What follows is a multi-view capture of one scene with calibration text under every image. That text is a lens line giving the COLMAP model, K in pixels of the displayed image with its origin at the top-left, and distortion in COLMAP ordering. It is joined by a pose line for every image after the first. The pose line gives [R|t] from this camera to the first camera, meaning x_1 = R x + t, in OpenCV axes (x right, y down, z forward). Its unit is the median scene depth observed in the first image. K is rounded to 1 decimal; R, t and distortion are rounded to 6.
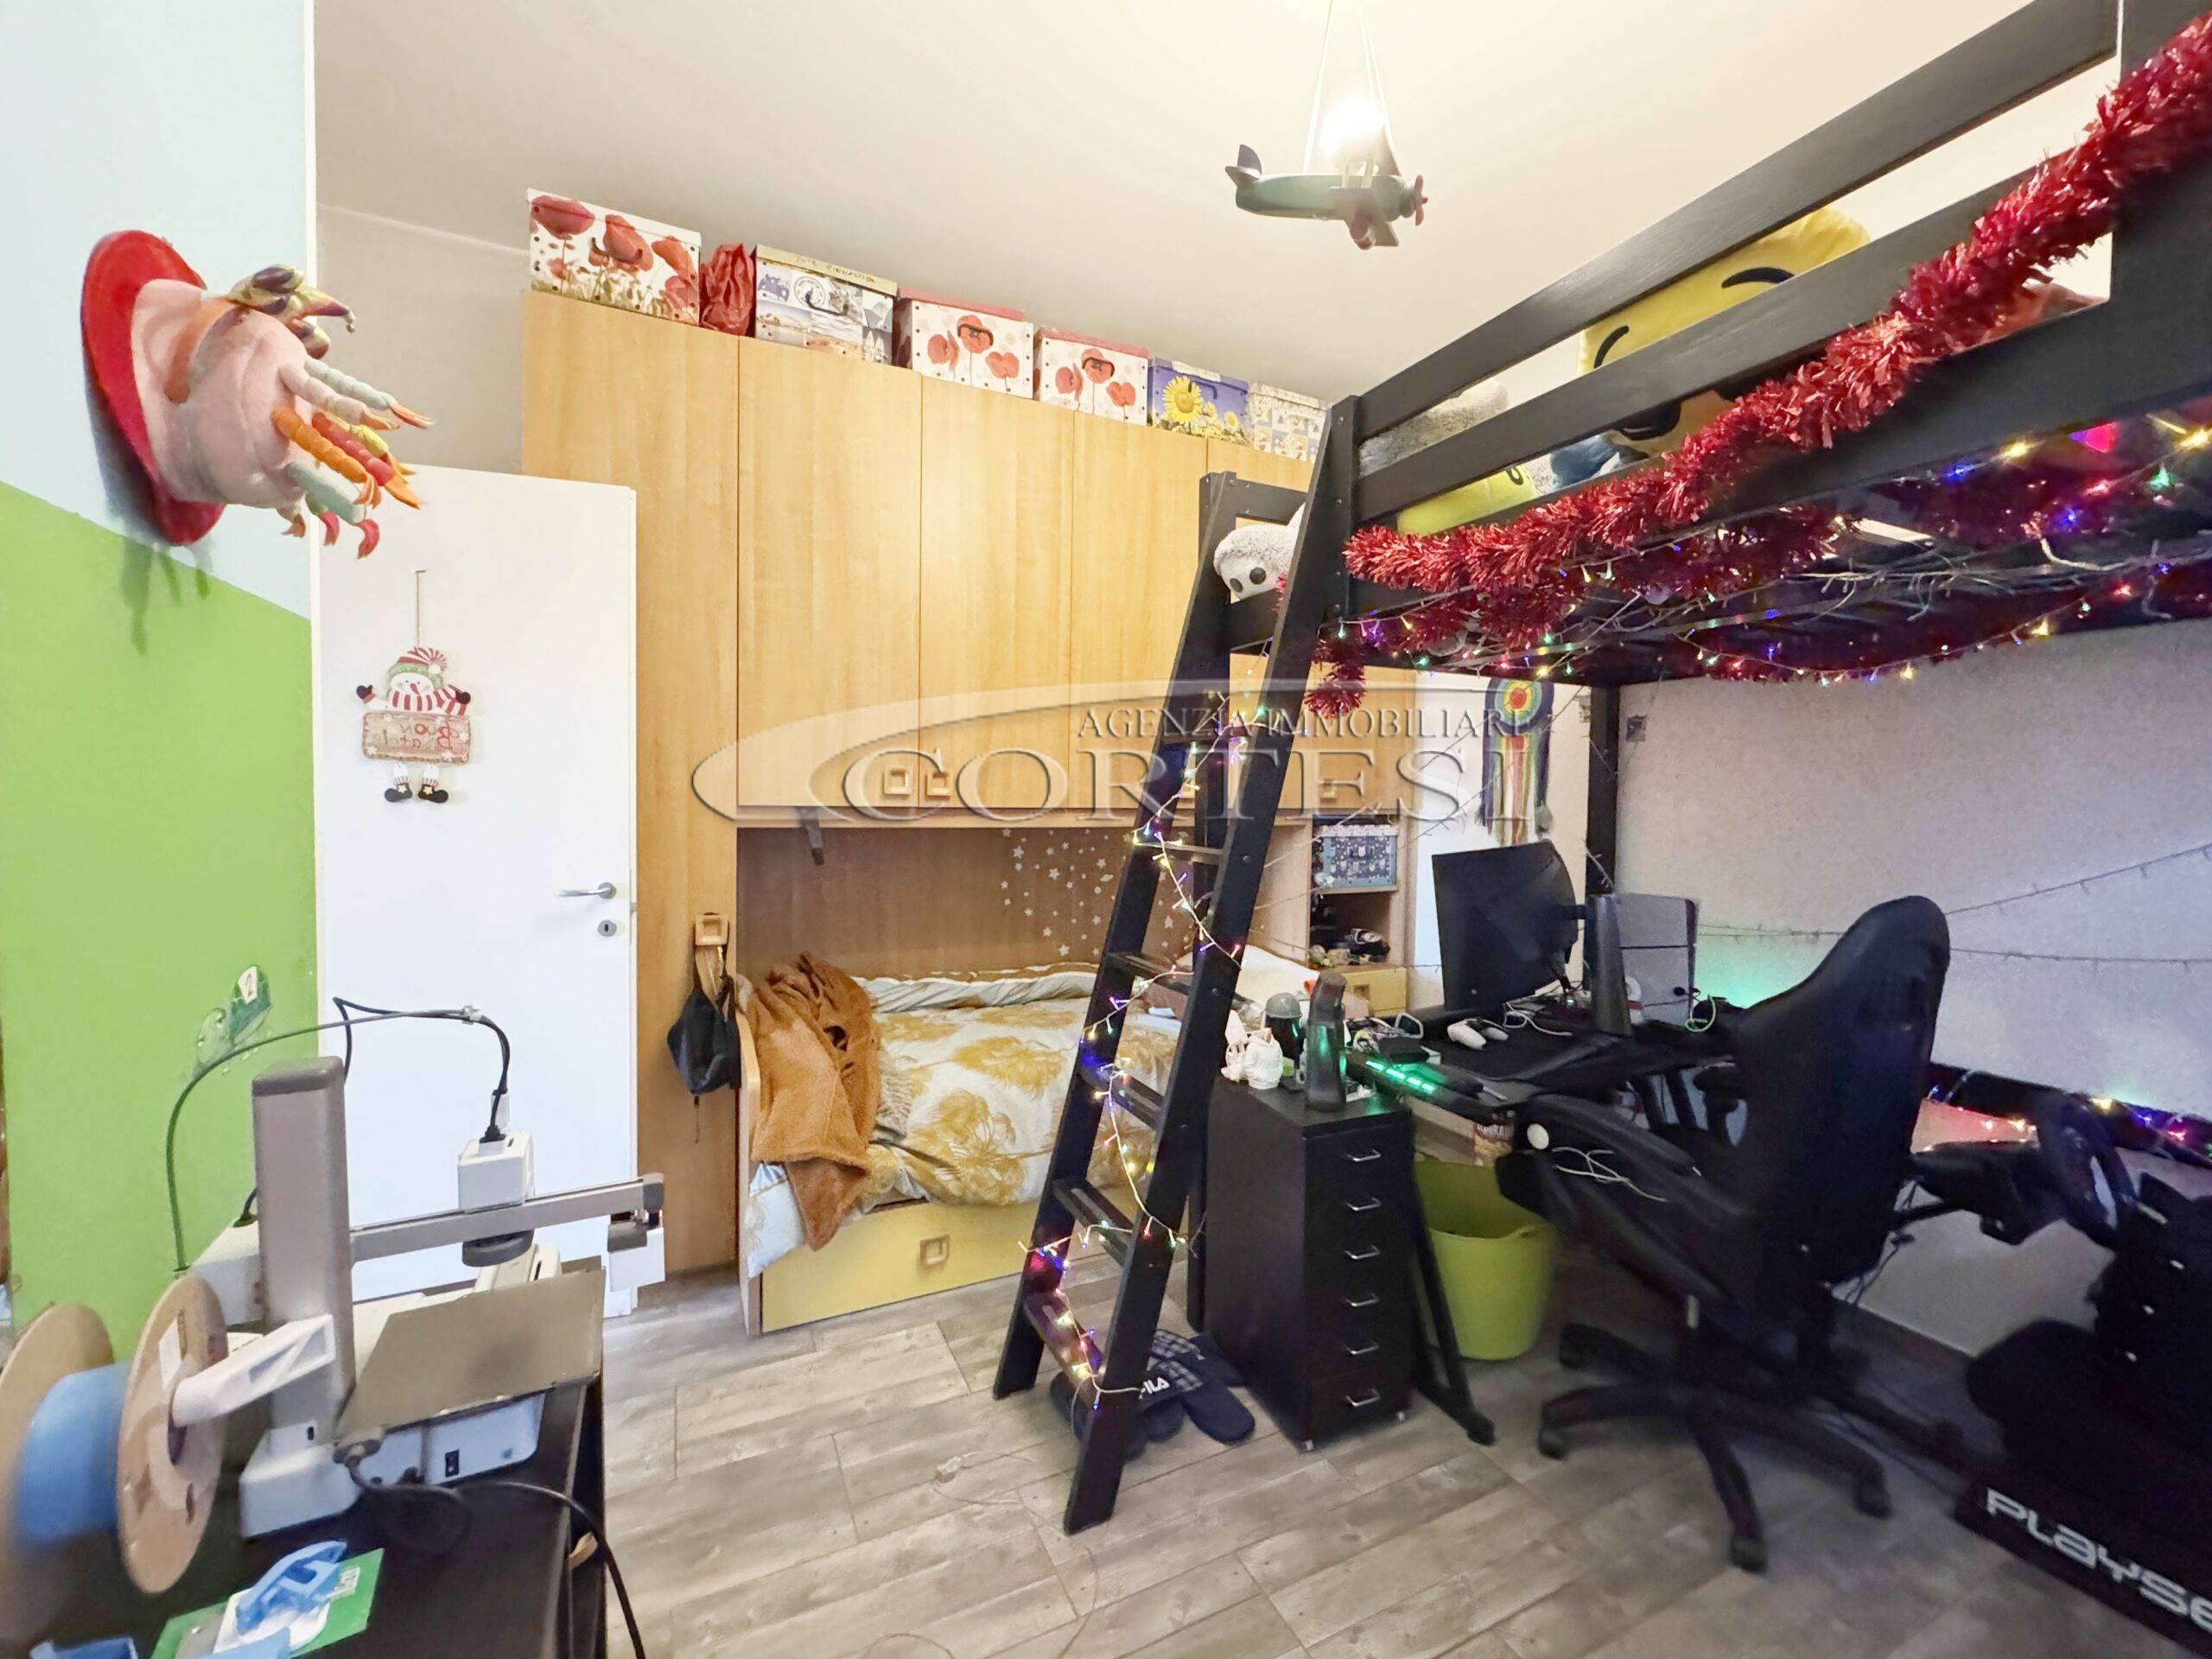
lens RADIAL K [[907.9, 0, 1106.0], [0, 907.9, 829.5], [0, 0, 1]] dist [0.000670, 0.000726]
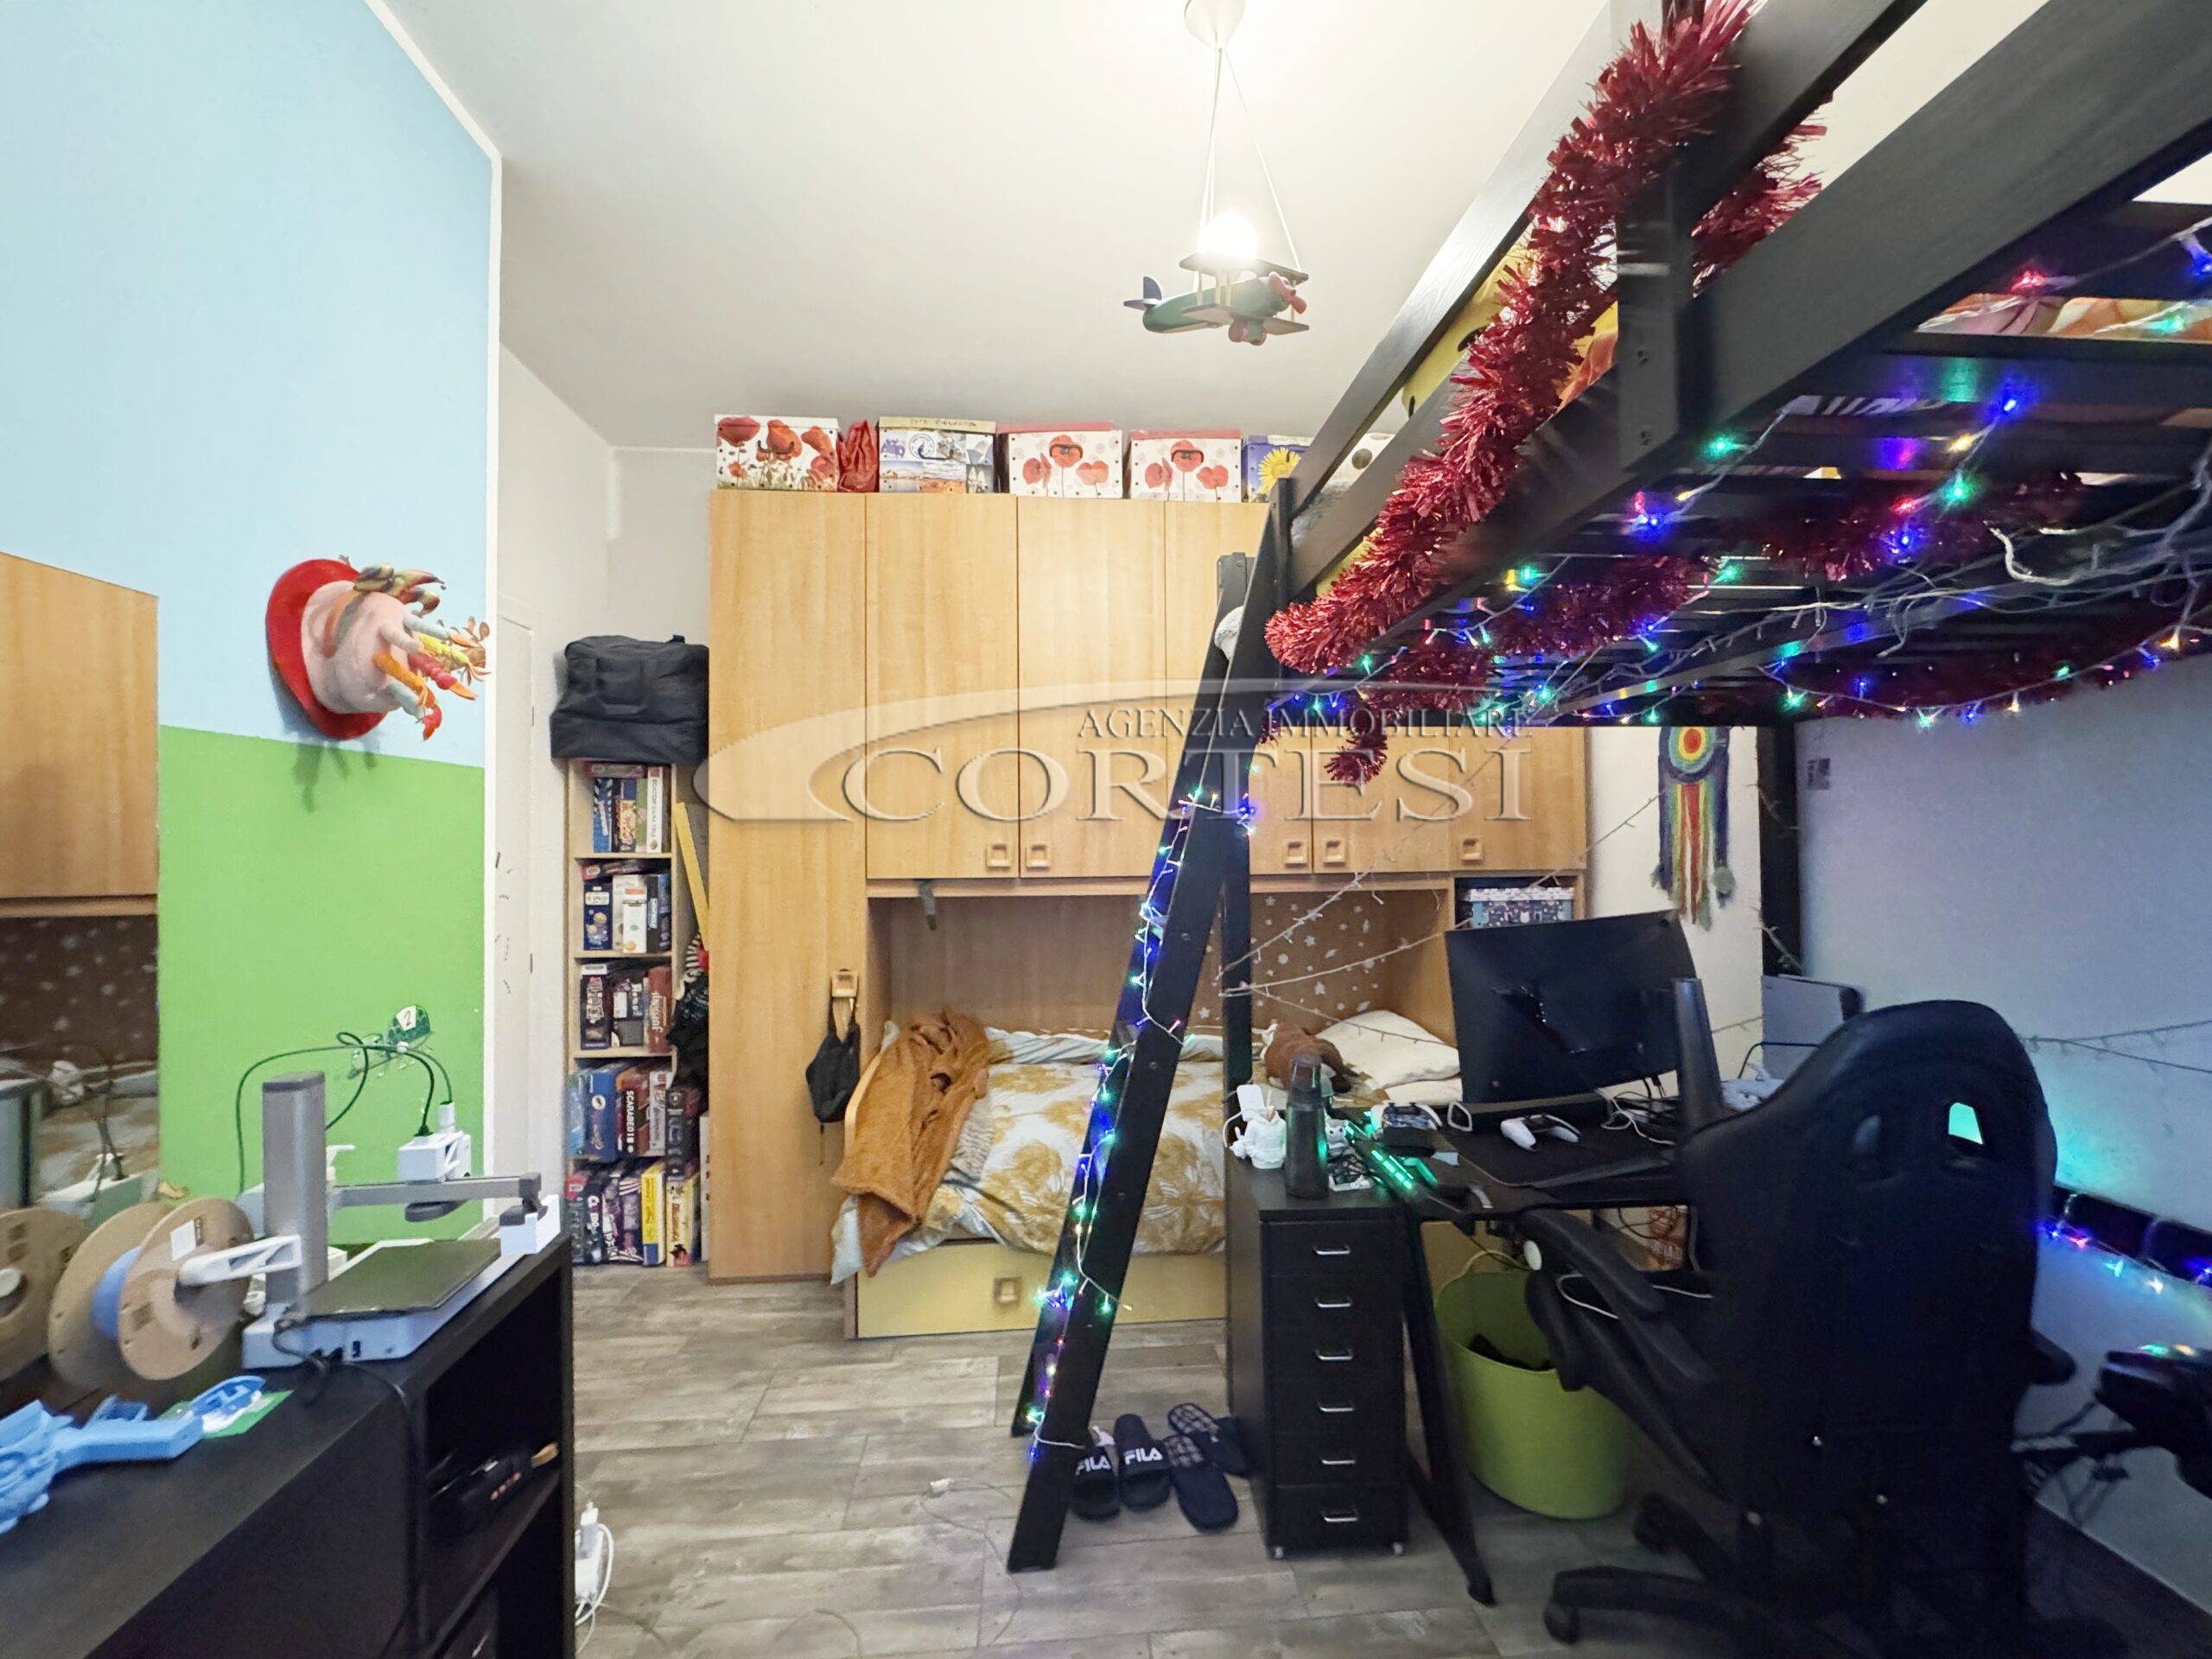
lens RADIAL K [[915.3, 0, 1104.3], [0, 915.3, 828.2], [0, 0, 1]] dist [0.000743, 0.000208]
pose [[0.930686, -0.027830, -0.364760, 0.342389], [0.007560, 0.998352, -0.056882, -0.023723], [0.365742, 0.050182, 0.929363, -0.001113]]
